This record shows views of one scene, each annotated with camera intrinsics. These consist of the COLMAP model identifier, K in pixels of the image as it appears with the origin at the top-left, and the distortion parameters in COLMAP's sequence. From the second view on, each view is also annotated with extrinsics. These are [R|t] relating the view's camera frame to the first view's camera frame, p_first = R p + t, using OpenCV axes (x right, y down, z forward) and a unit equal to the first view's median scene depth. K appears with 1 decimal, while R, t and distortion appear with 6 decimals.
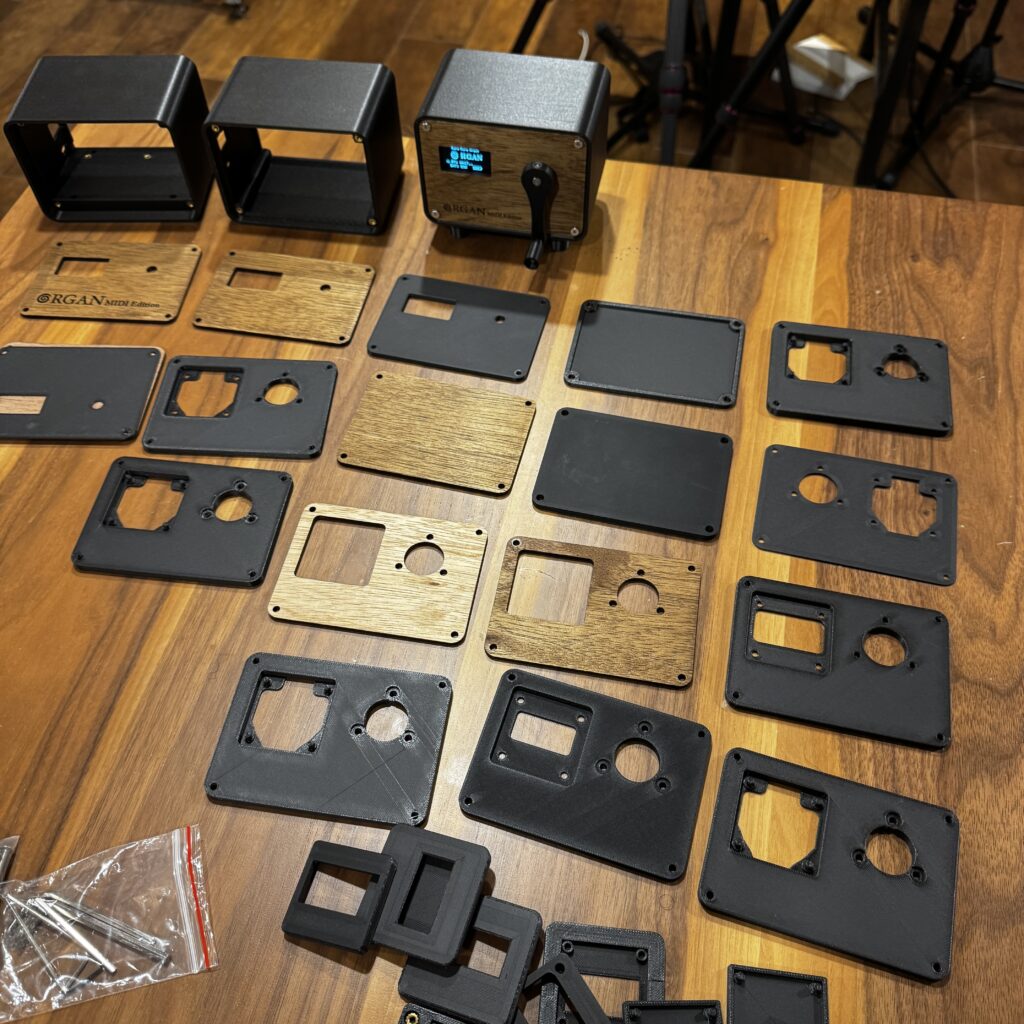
lens RADIAL K [[1083.1, 0, 512.0], [0, 1083.1, 512.0], [0, 0, 1]] dist [0.190966, -0.607891]
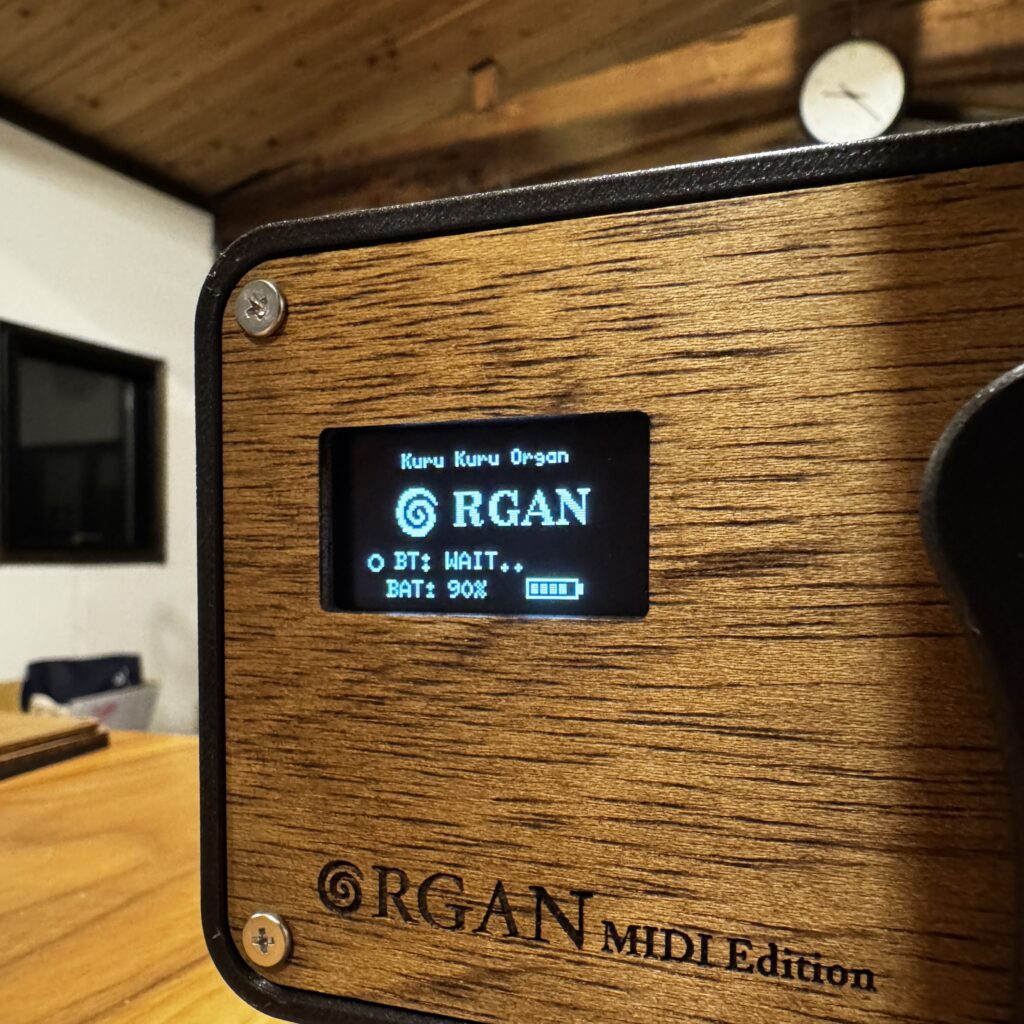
lens RADIAL K [[950.8, 0, 516.8], [0, 950.8, 594.7], [0, 0, 1]] dist [0.002045, -0.017969]
pose [[0.988908, 0.029195, -0.145635, -0.017002], [-0.130916, 0.634477, -0.761774, -0.206600], [0.070162, 0.772390, 0.631262, 0.887971]]
